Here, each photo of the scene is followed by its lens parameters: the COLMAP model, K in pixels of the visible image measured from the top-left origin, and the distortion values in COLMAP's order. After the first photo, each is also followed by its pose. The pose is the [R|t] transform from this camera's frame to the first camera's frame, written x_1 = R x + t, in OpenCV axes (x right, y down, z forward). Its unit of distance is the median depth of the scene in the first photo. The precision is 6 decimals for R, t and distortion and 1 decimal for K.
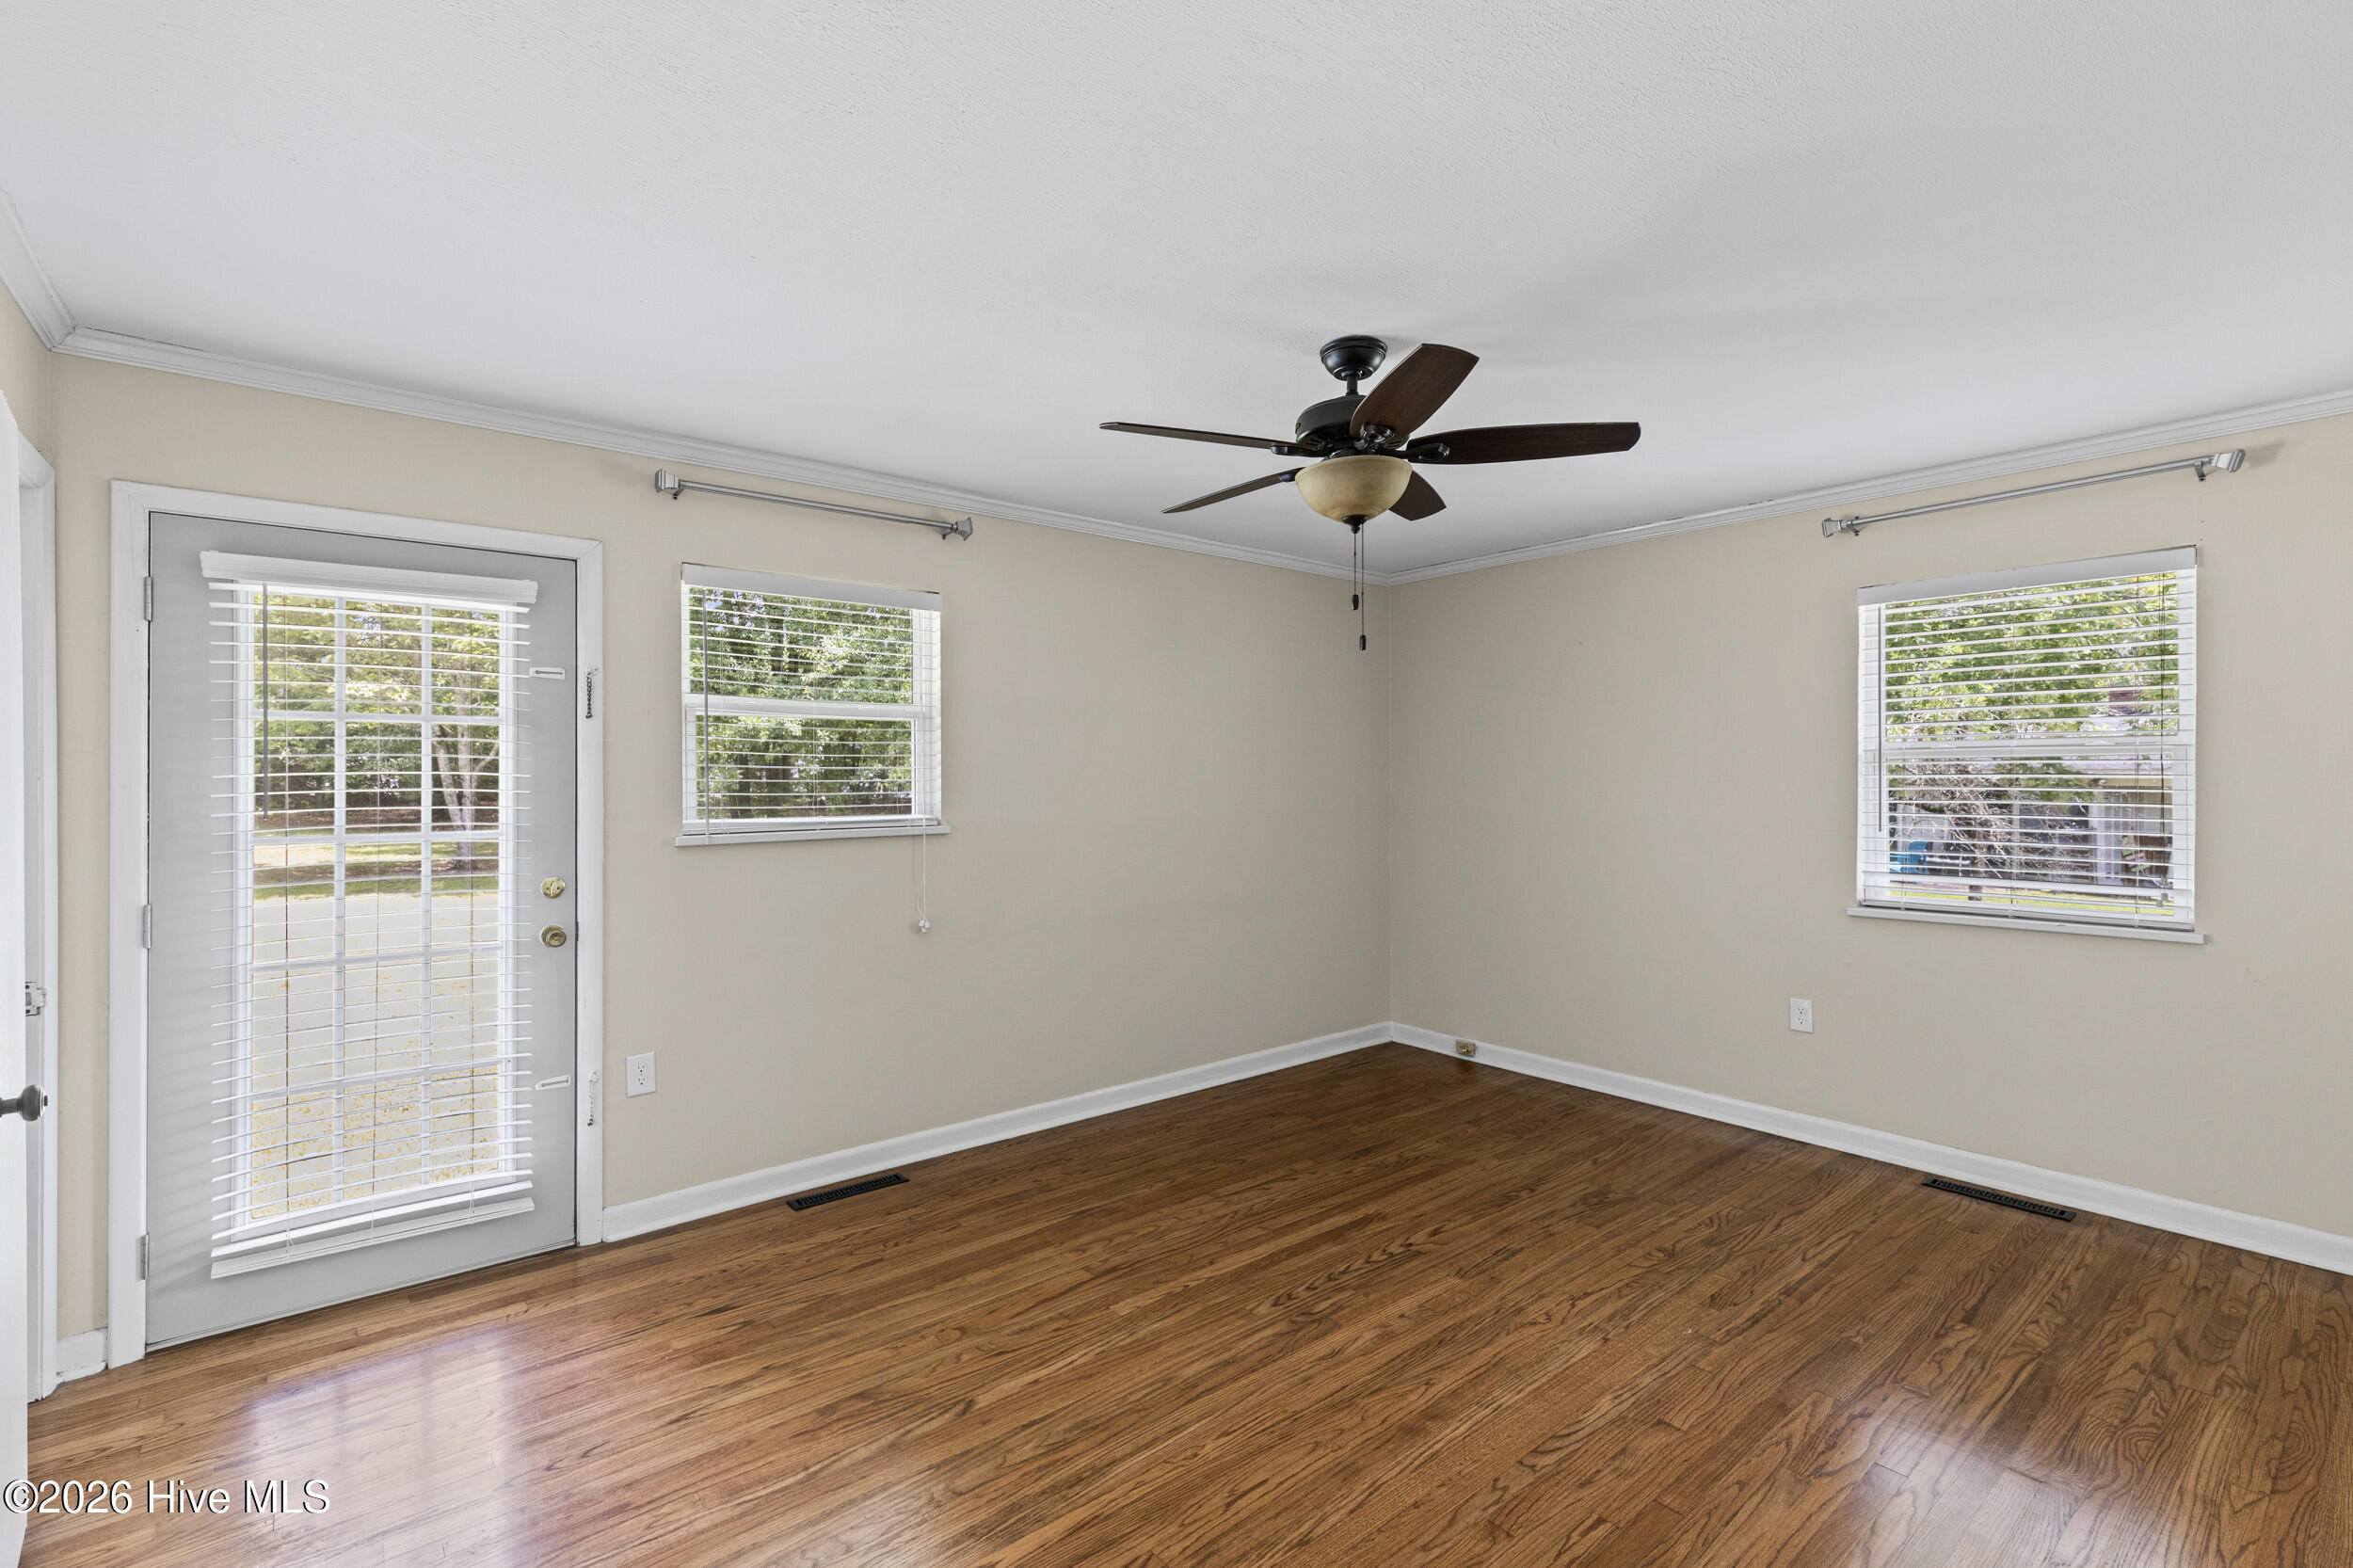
lens RADIAL K [[1052.3, 0, 1170.4], [0, 1052.3, 774.7], [0, 0, 1]] dist [0.001880, -0.000211]
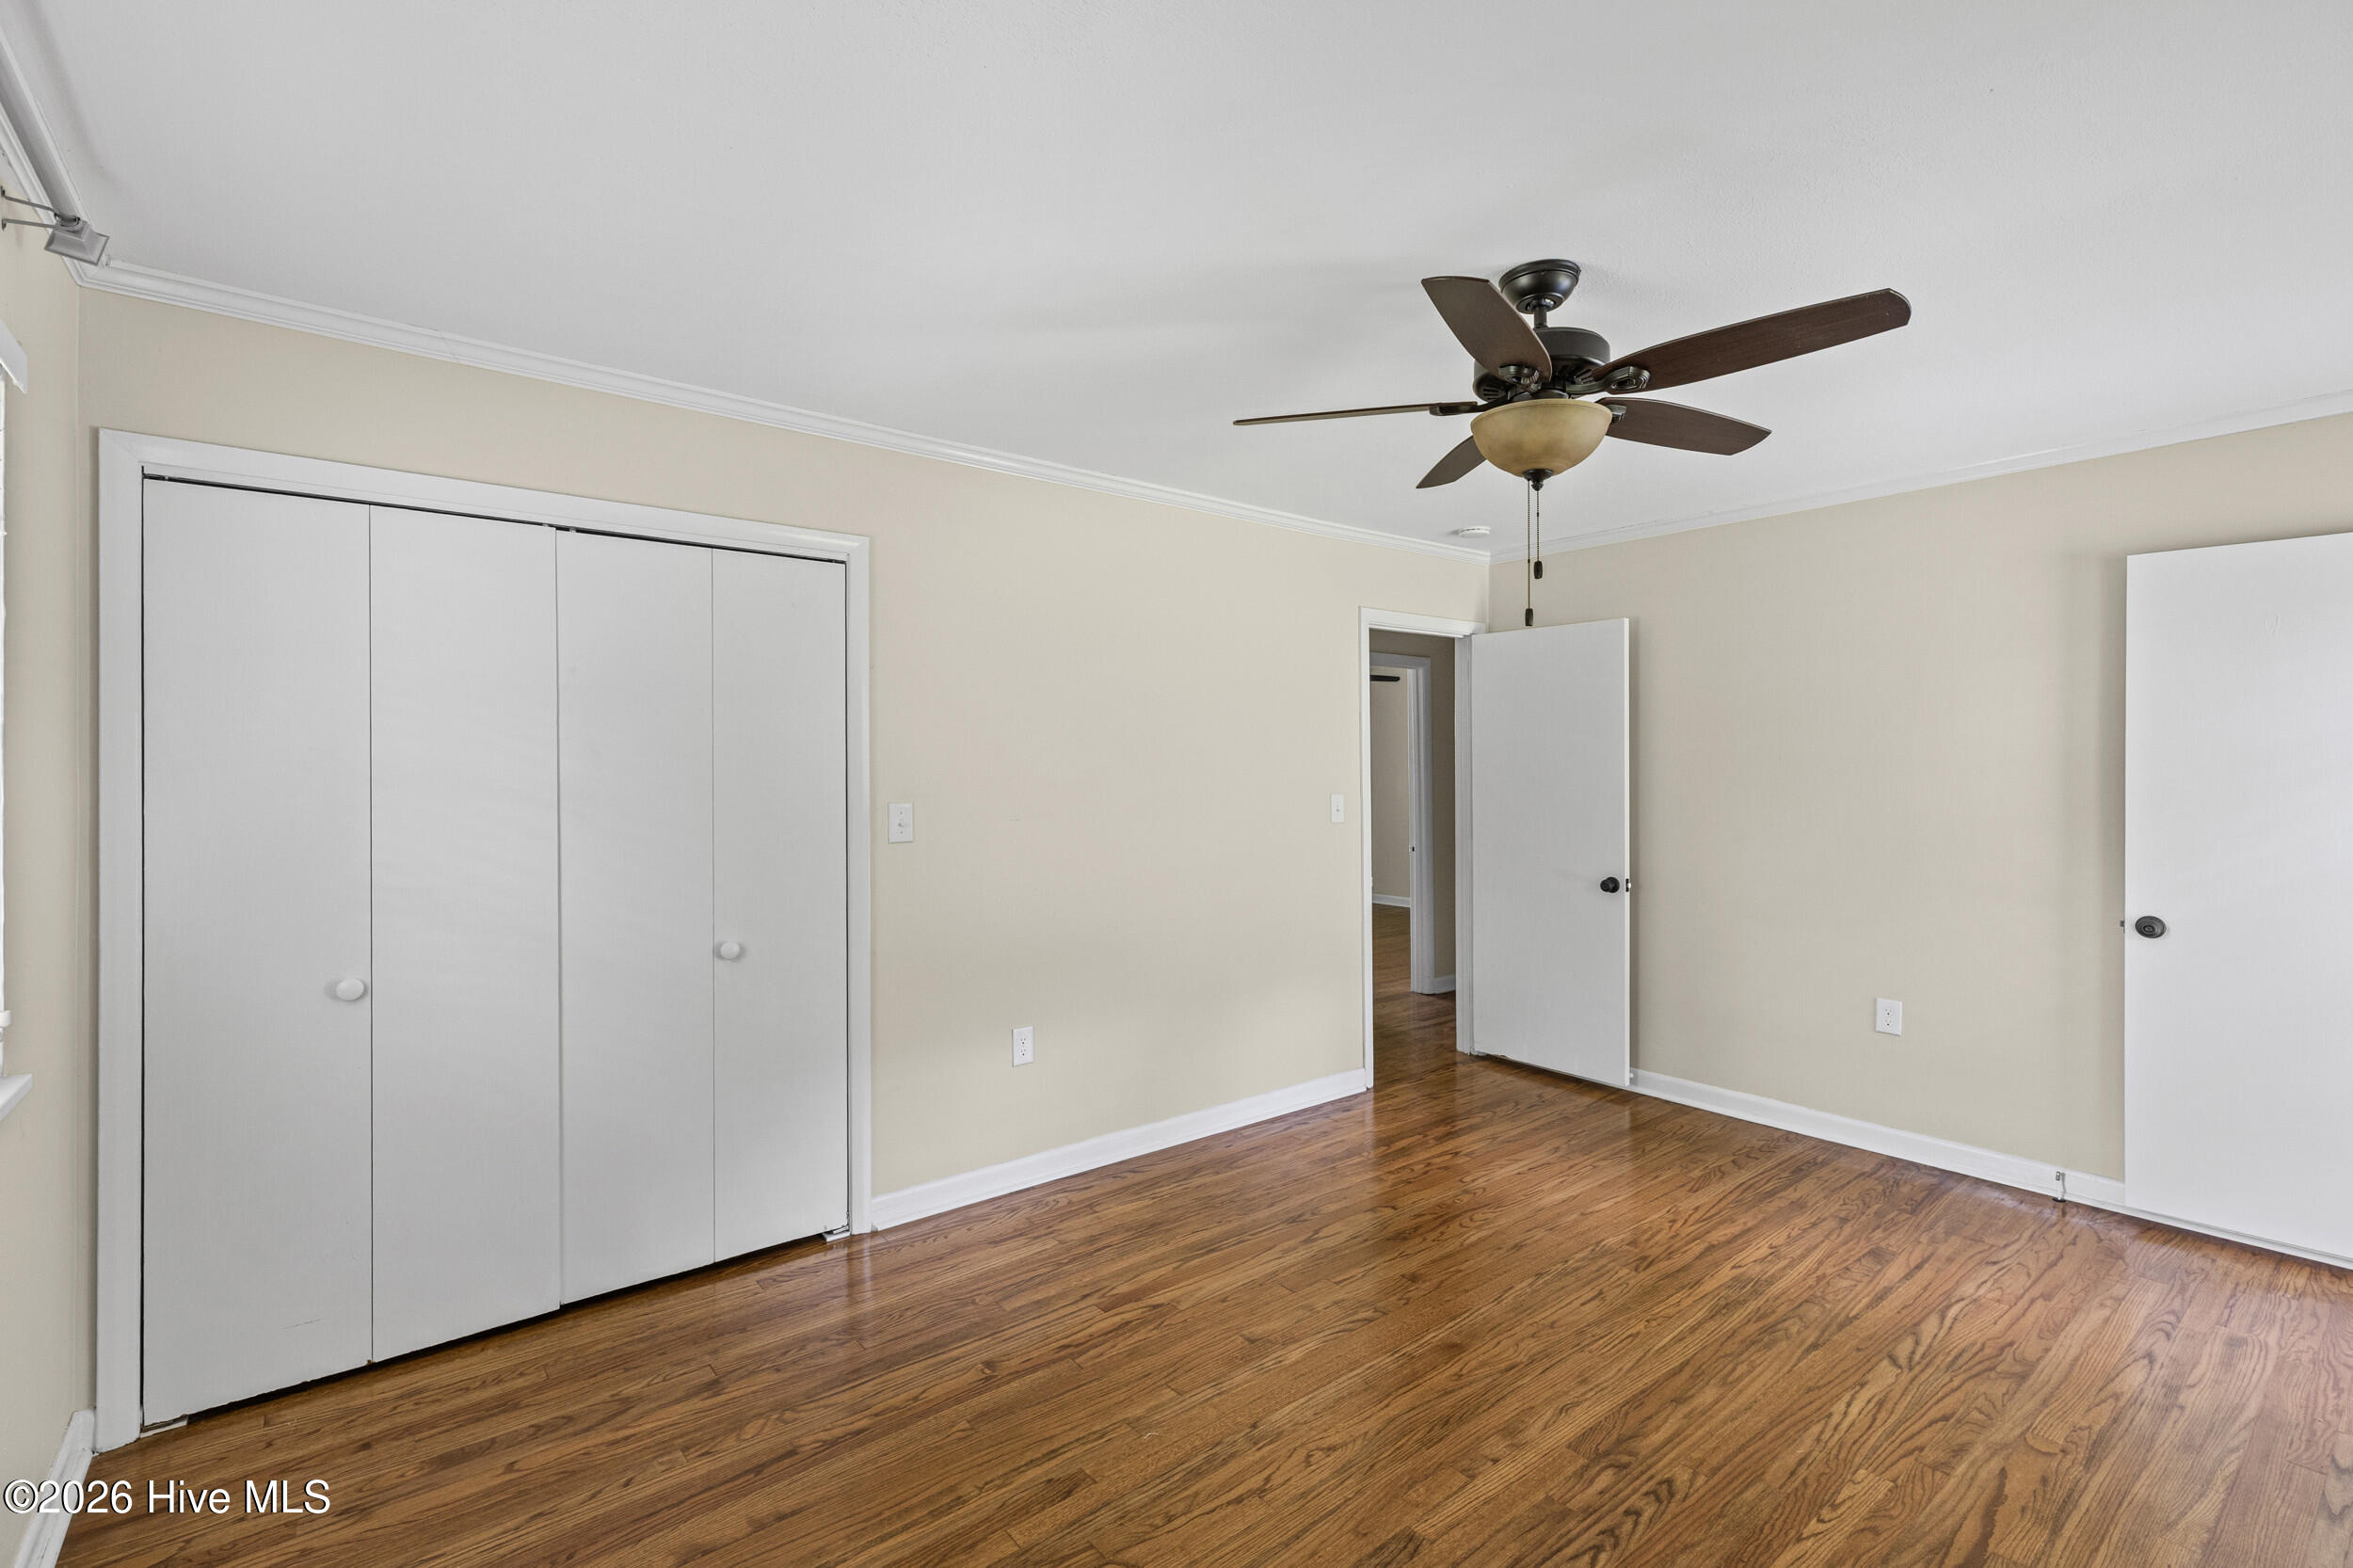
lens RADIAL K [[1052.3, 0, 1170.4], [0, 1052.3, 774.7], [0, 0, 1]] dist [0.001880, -0.000211]
pose [[-0.999874, 0.007274, 0.014122, 0.476851], [0.007277, 0.999974, 0.000176, 0.003045], [-0.014120, 0.000278, -0.999900, 1.906829]]
